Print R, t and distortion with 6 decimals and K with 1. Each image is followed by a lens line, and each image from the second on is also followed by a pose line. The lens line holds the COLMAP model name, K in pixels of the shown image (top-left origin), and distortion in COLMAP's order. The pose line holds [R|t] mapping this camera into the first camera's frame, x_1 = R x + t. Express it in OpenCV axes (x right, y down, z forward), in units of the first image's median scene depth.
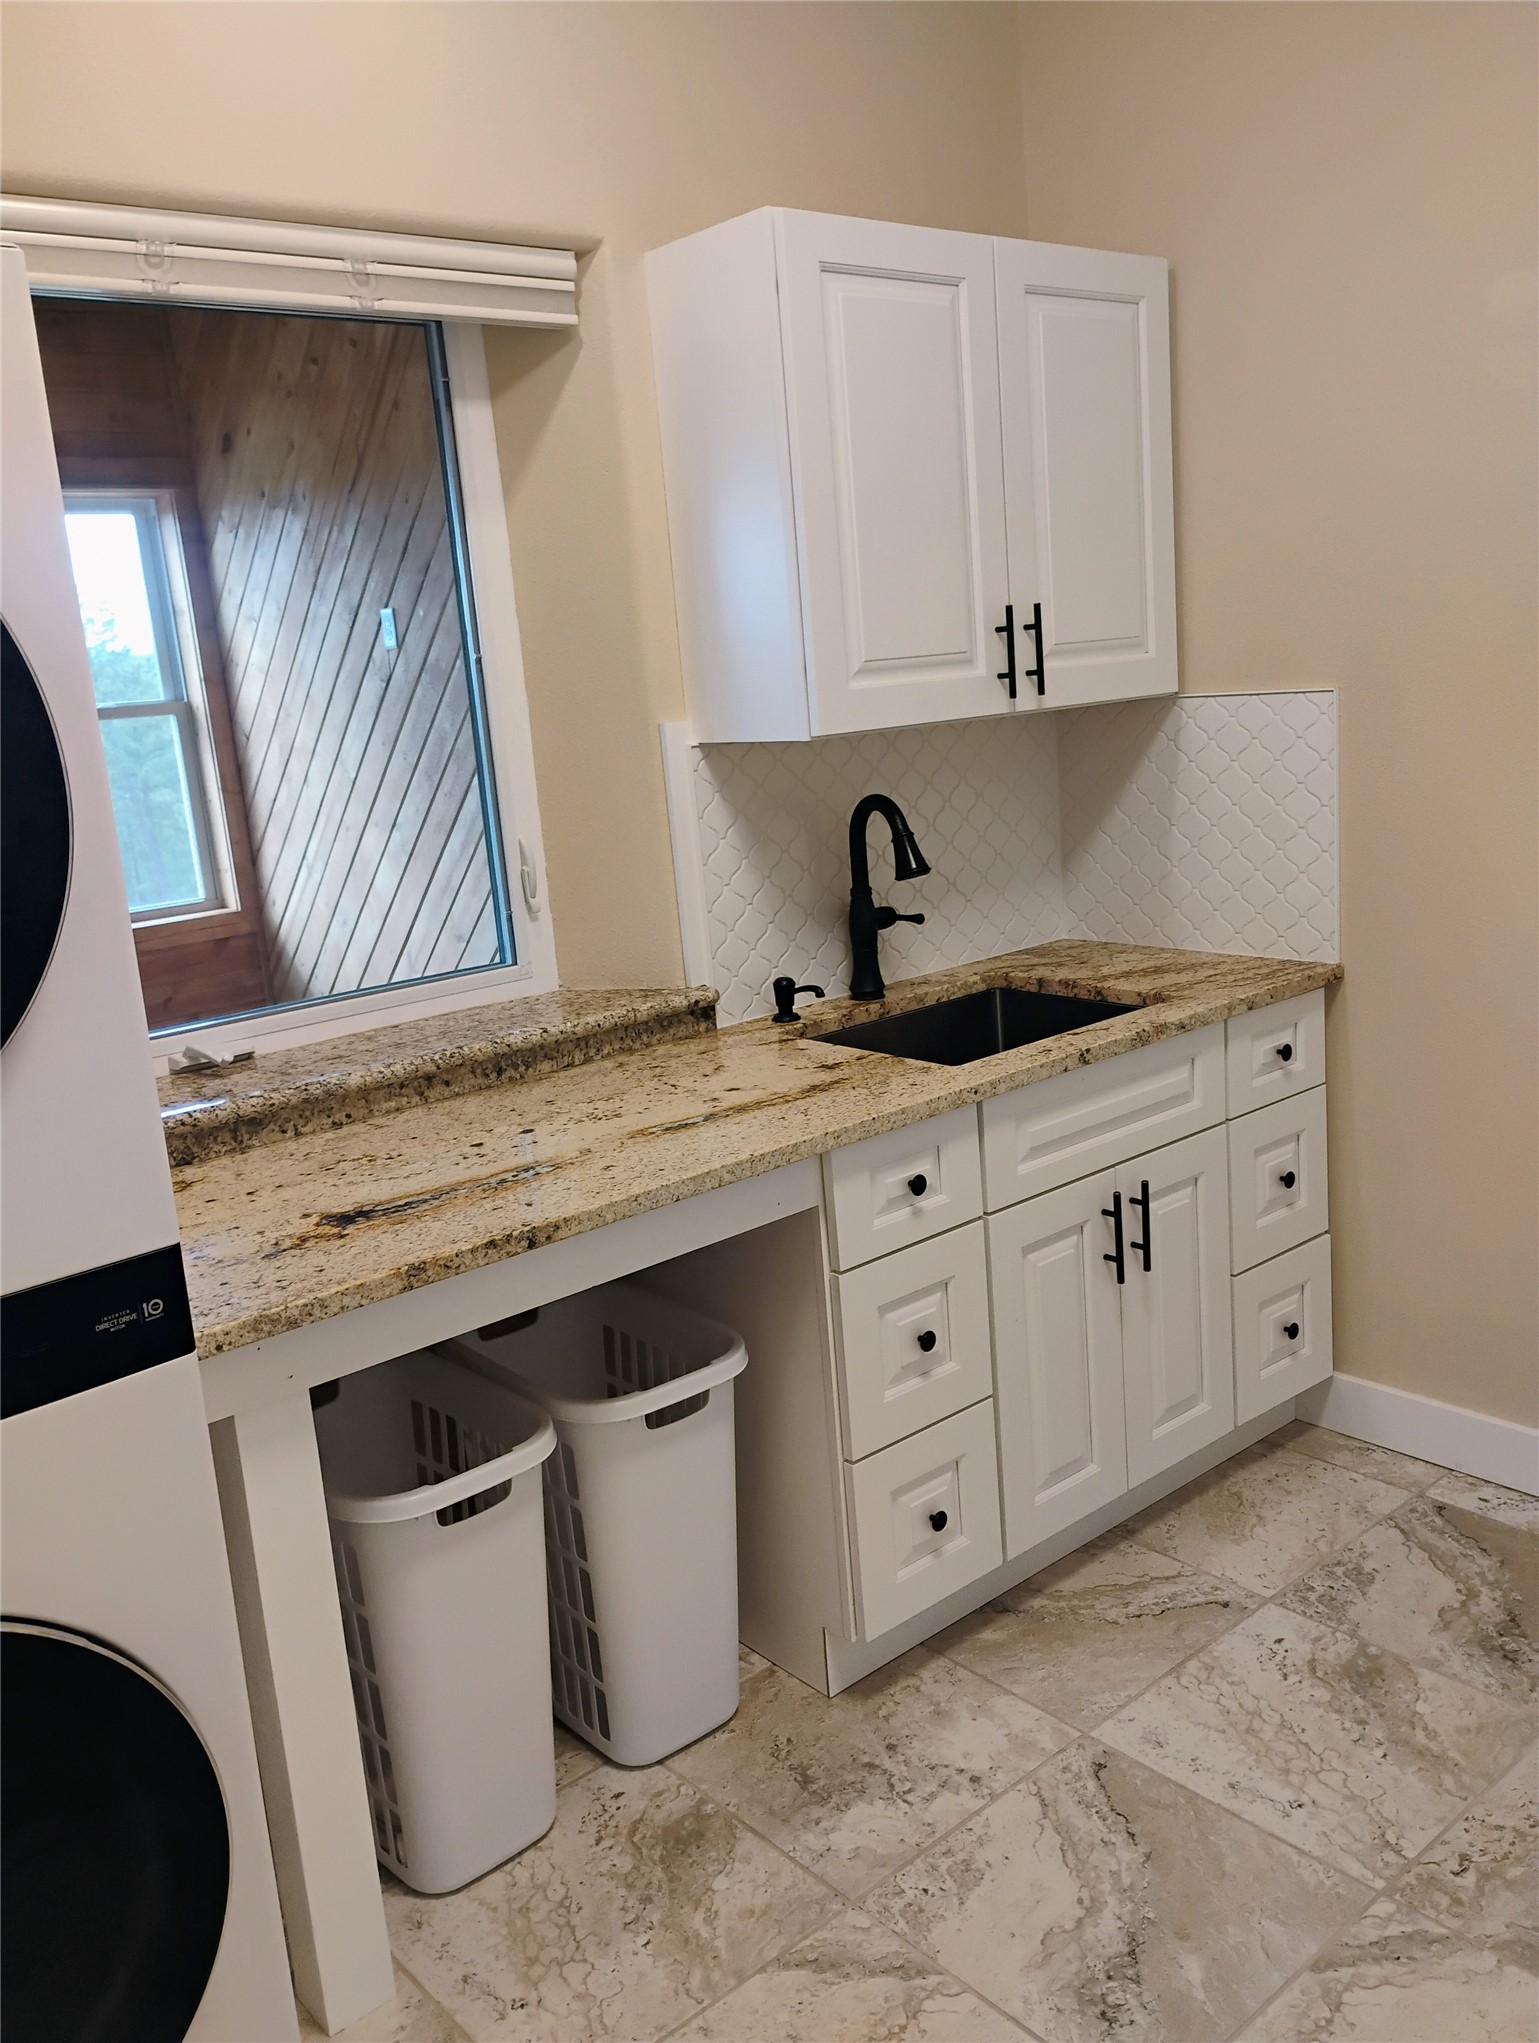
lens RADIAL K [[1713.7, 0, 779.2], [0, 1713.7, 1021.6], [0, 0, 1]] dist [0.054002, -0.062803]
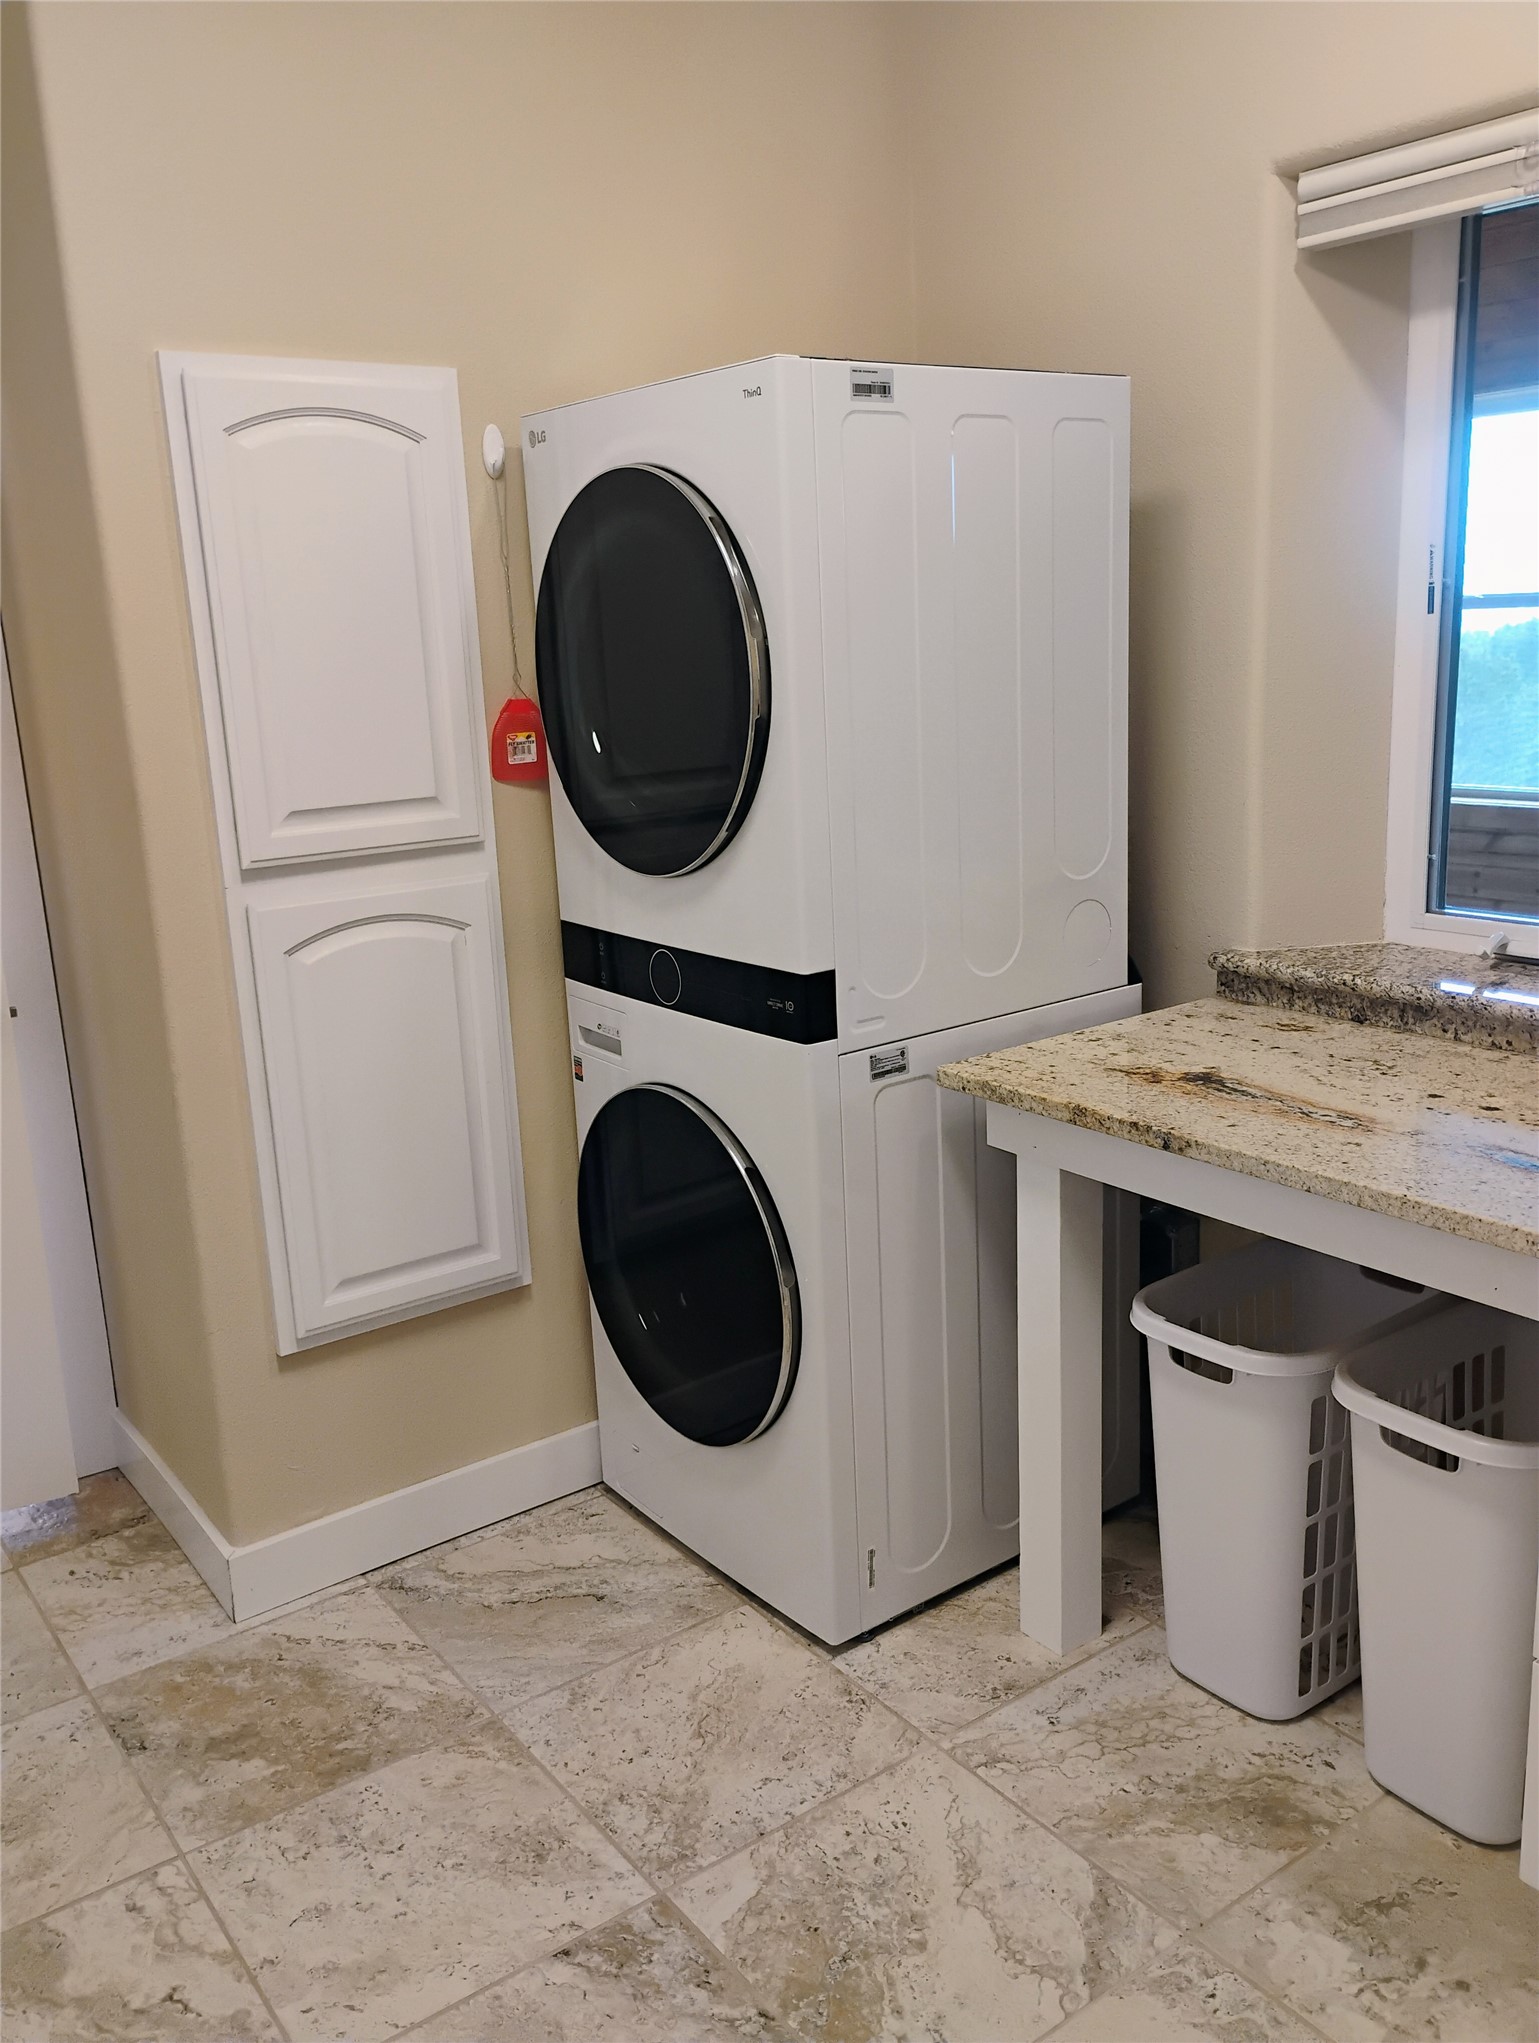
lens RADIAL K [[1713.7, 0, 772.0], [0, 1713.7, 1027.1], [0, 0, 1]] dist [0.054002, -0.062803]
pose [[-0.084358, 0.310439, -0.946843, 0.816628], [-0.162136, 0.933290, 0.320440, -0.229889], [0.983156, 0.180549, -0.028397, 0.713675]]
